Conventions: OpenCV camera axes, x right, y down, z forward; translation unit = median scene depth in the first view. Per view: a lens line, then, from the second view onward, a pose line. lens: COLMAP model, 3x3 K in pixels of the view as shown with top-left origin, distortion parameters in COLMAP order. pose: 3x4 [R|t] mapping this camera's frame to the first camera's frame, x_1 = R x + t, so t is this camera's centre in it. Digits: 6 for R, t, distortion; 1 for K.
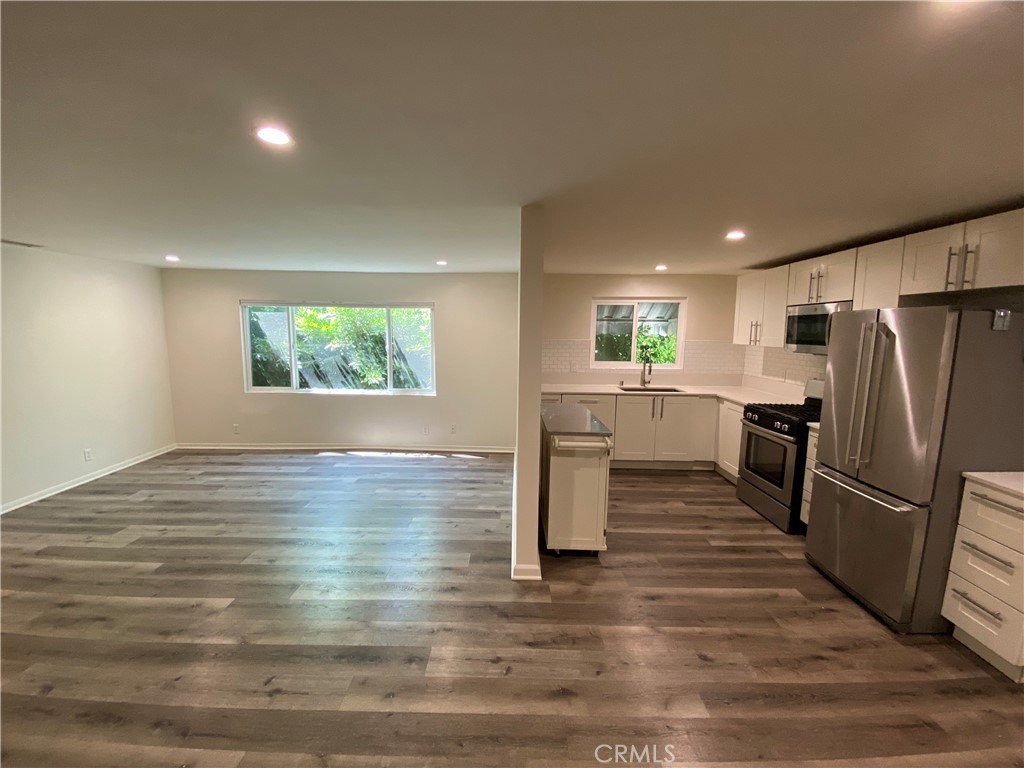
lens RADIAL K [[413.9, 0, 510.4], [0, 413.9, 382.9], [0, 0, 1]] dist [0.017782, -0.018227]
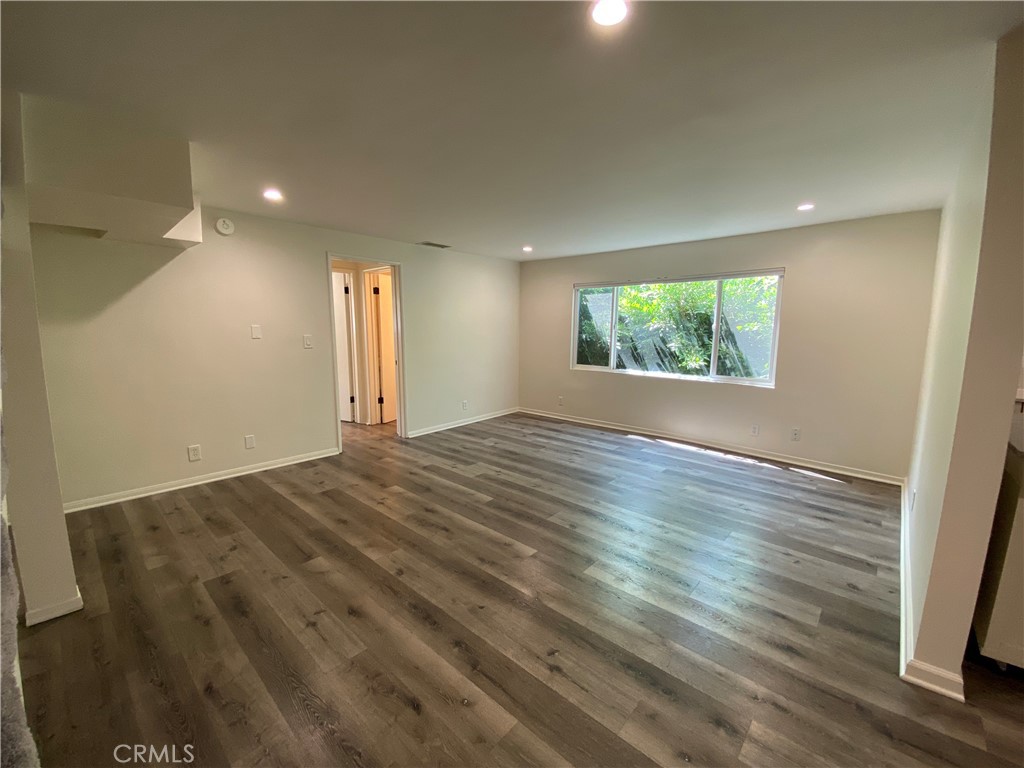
lens RADIAL K [[413.9, 0, 509.6], [0, 413.9, 380.6], [0, 0, 1]] dist [0.017782, -0.018227]
pose [[0.744239, 0.084764, -0.662513, -0.042227], [-0.084520, 0.995893, 0.032472, 0.043635], [0.662544, 0.031829, 0.748346, 0.103542]]
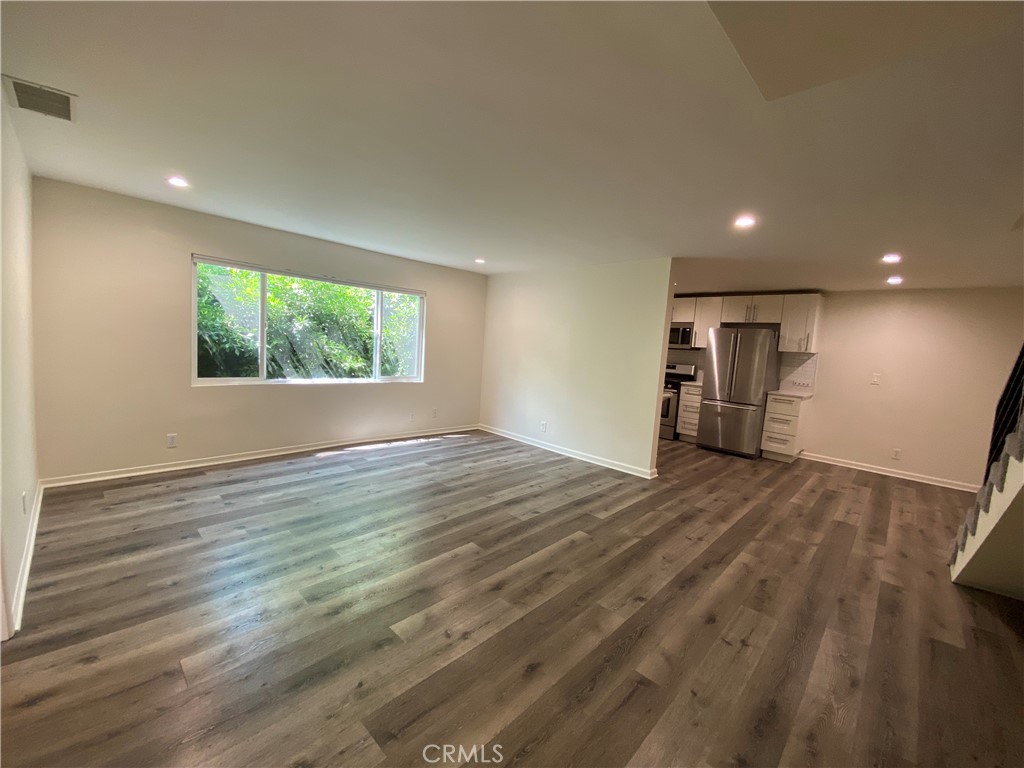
lens RADIAL K [[413.9, 0, 510.2], [0, 413.9, 383.9], [0, 0, 1]] dist [0.017782, -0.018227]
pose [[0.690449, -0.037830, 0.722391, -1.018650], [0.032112, 0.999250, 0.021636, 0.027726], [-0.722668, 0.008259, 0.691146, 0.173466]]
